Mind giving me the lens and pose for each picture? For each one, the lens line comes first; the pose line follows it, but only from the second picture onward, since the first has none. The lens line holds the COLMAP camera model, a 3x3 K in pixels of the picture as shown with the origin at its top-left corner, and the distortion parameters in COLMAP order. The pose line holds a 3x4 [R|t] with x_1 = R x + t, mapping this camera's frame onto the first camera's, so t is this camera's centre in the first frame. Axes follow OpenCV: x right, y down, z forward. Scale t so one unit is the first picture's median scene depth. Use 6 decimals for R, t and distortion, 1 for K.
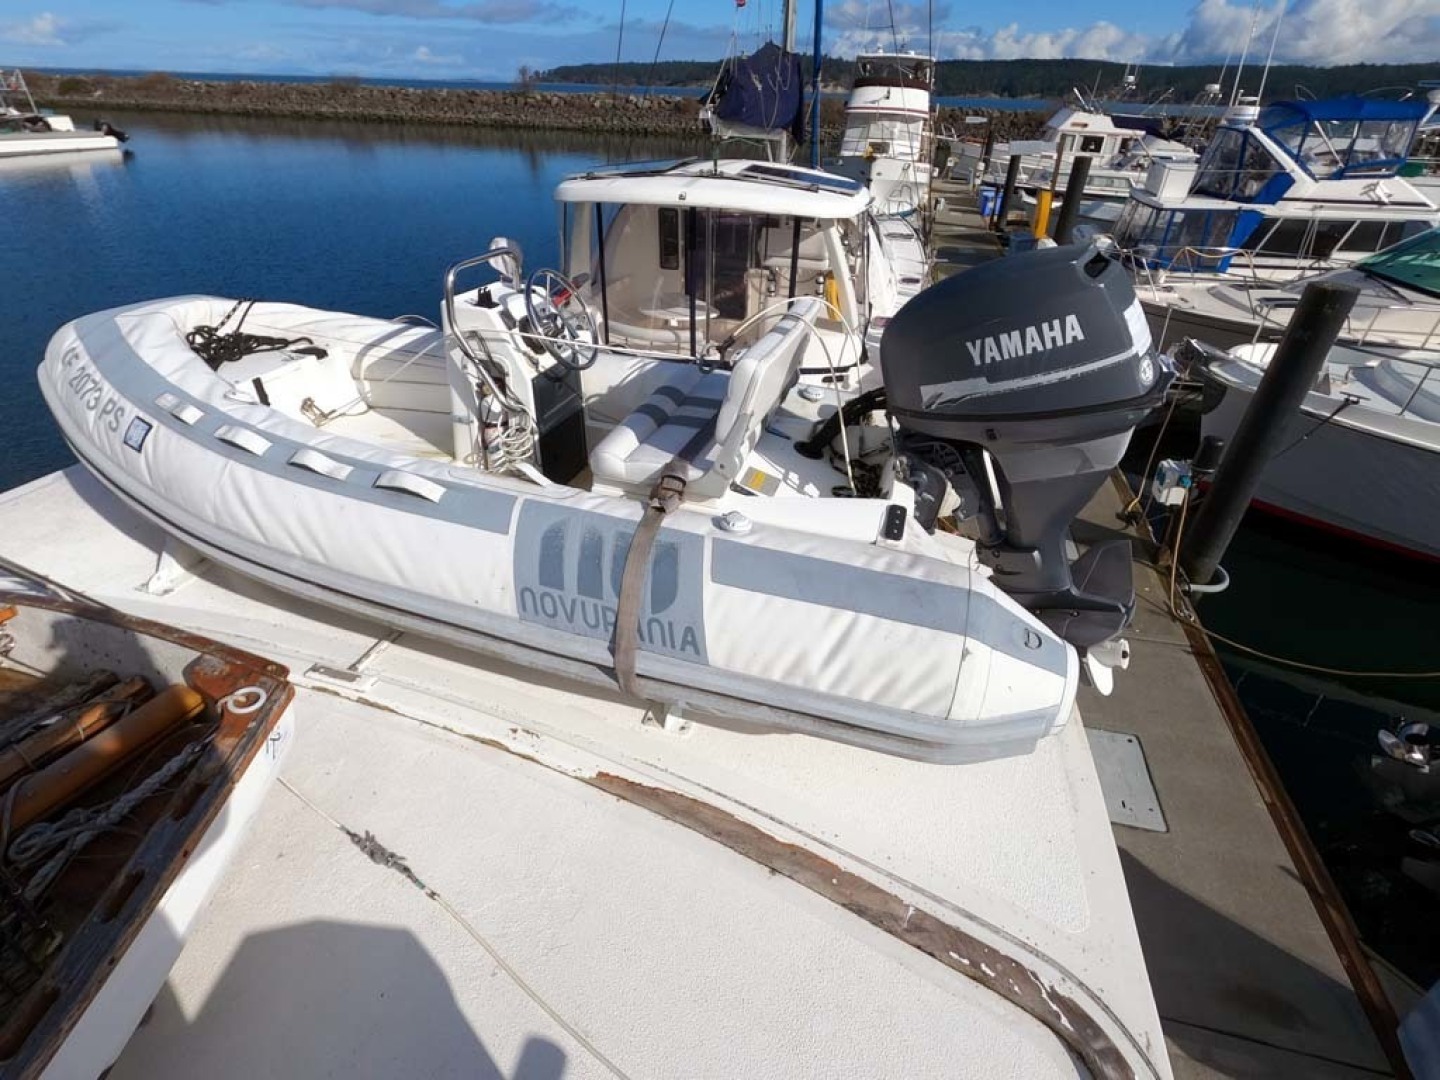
lens RADIAL K [[651.3, 0, 715.7], [0, 651.3, 540.4], [0, 0, 1]] dist [0.002101, 0.000333]
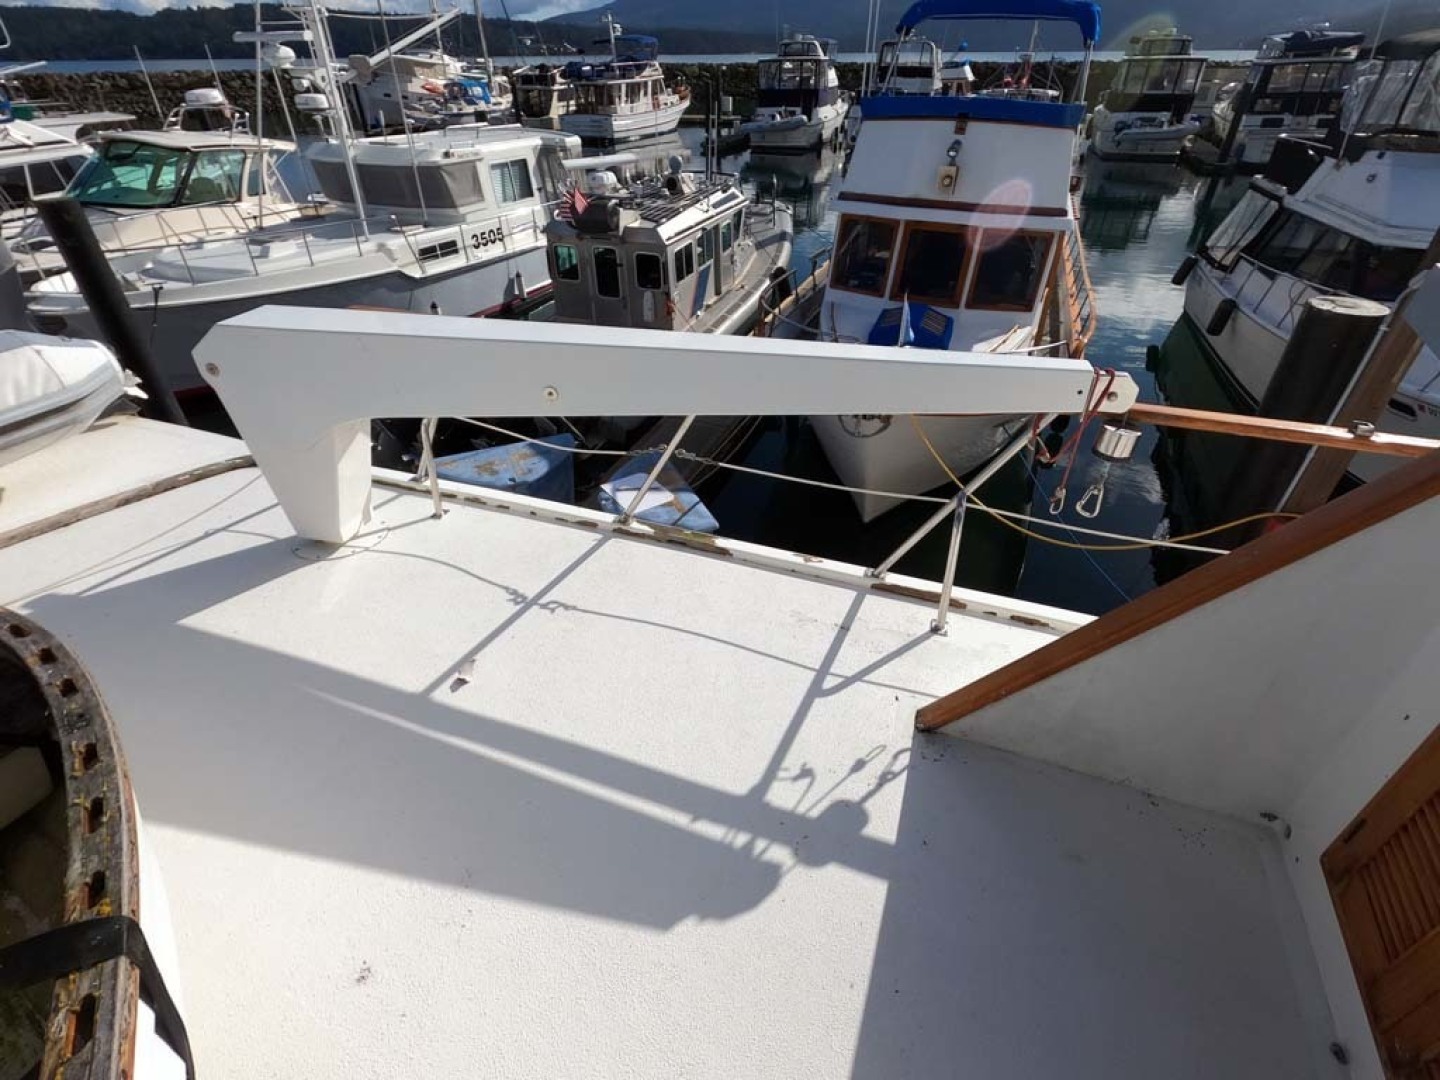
lens RADIAL K [[651.3, 0, 719.5], [0, 651.3, 535.9], [0, 0, 1]] dist [0.002101, 0.000333]
pose [[0.092418, -0.570679, 0.815956, -0.253445], [0.526719, 0.723442, 0.446317, 0.143805], [-0.845000, 0.388532, 0.367447, -0.223434]]
